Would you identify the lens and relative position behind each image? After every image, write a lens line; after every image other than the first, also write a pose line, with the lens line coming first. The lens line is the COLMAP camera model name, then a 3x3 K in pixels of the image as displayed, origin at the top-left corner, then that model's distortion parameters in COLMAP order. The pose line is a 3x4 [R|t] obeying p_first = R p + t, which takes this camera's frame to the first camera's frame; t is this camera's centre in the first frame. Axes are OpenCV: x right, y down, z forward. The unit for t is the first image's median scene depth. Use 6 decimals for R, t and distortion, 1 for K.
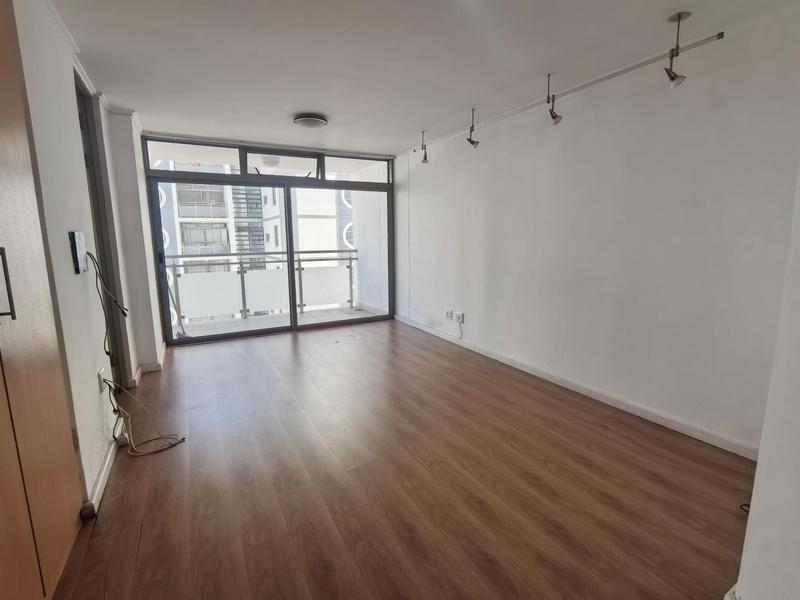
lens RADIAL K [[379.9, 0, 393.0], [0, 379.9, 295.6], [0, 0, 1]] dist [-0.007286, 0.000014]
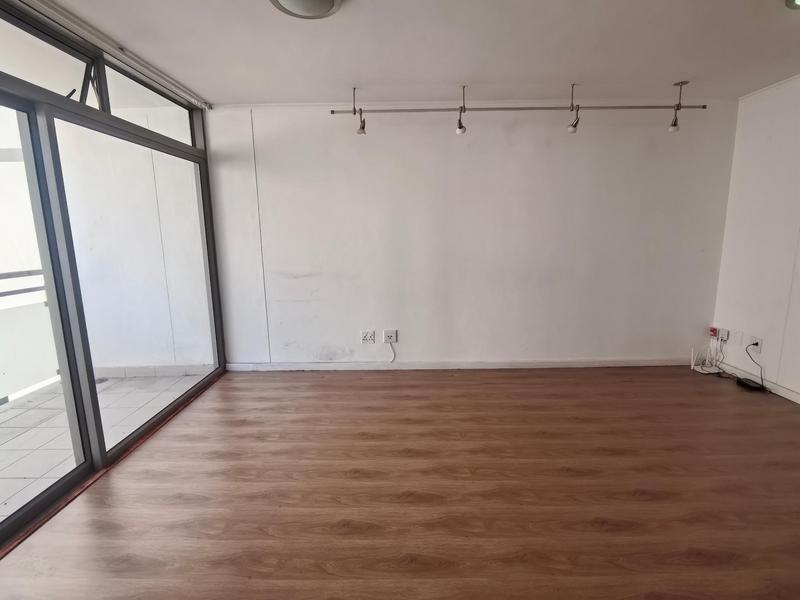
lens RADIAL K [[379.9, 0, 398.0], [0, 379.9, 295.1], [0, 0, 1]] dist [-0.007286, 0.000014]
pose [[0.473986, -0.141776, 0.869044, -0.492568], [0.147102, 0.985832, 0.080598, -0.089660], [-0.868158, 0.089636, 0.488126, 0.561077]]
